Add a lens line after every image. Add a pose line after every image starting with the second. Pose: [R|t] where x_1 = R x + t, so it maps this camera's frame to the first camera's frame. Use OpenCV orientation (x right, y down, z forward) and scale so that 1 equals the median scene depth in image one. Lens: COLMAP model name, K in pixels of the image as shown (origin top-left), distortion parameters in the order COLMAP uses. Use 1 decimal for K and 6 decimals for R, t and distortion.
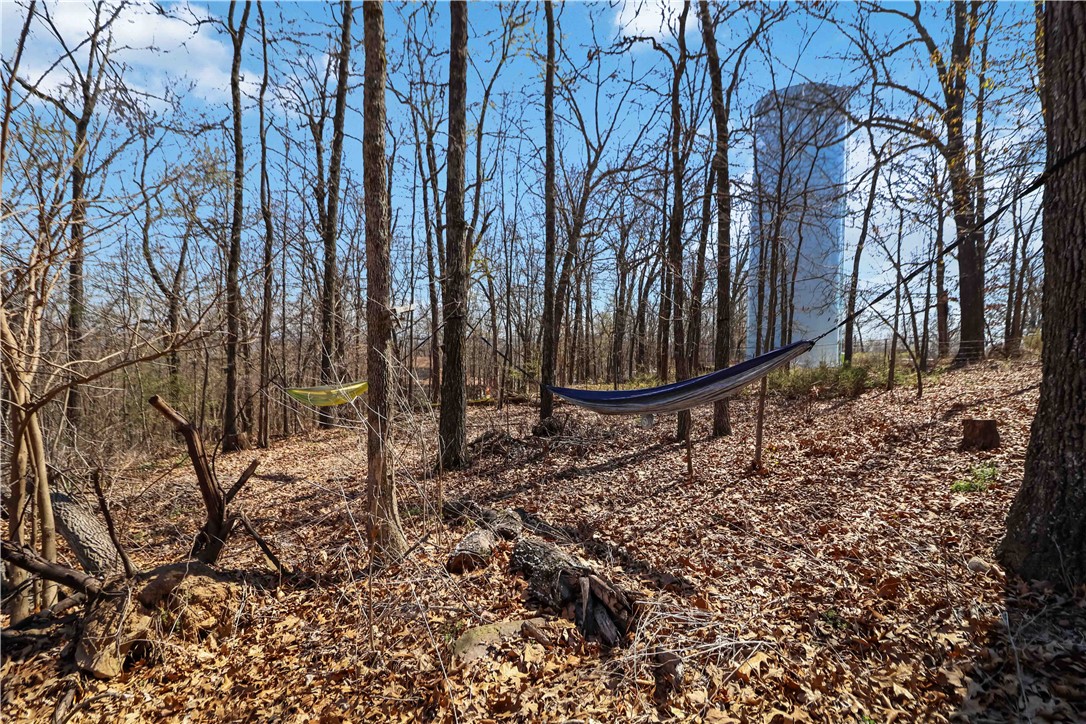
lens RADIAL K [[514.4, 0, 548.1], [0, 514.4, 365.7], [0, 0, 1]] dist [-0.013904, -0.000893]
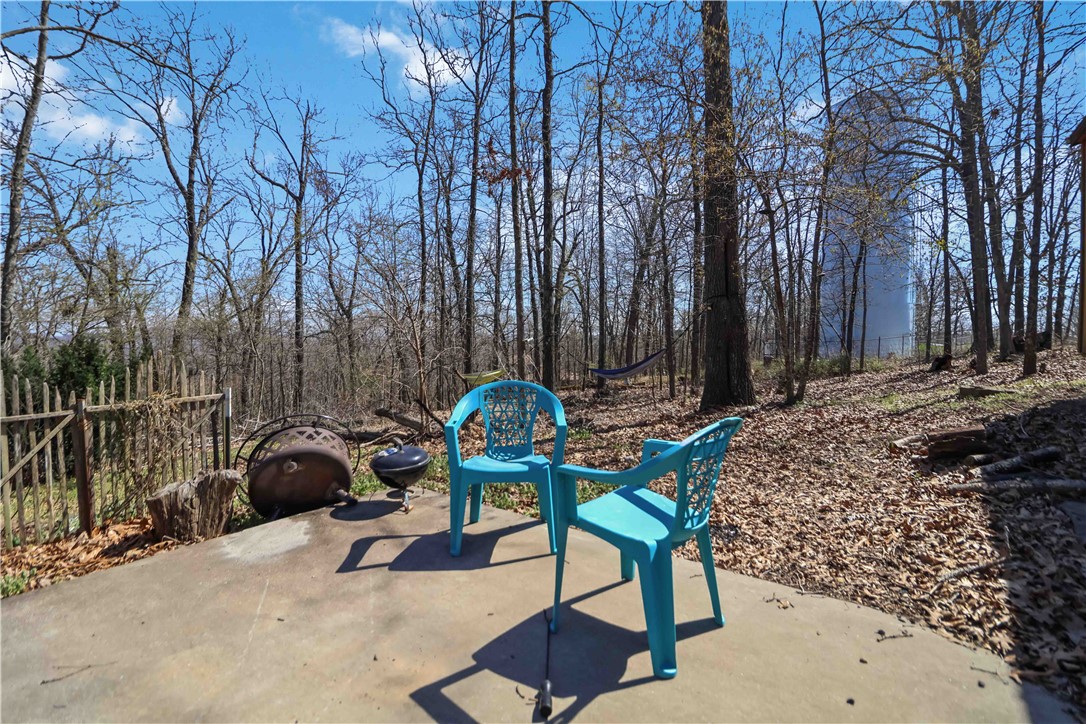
lens RADIAL K [[514.4, 0, 542.8], [0, 514.4, 362.0], [0, 0, 1]] dist [-0.013904, -0.000893]
pose [[0.980111, -0.012263, -0.198070, 0.049553], [0.012245, 0.999924, -0.001317, 0.002308], [0.198071, -0.001135, 0.980187, -0.251352]]
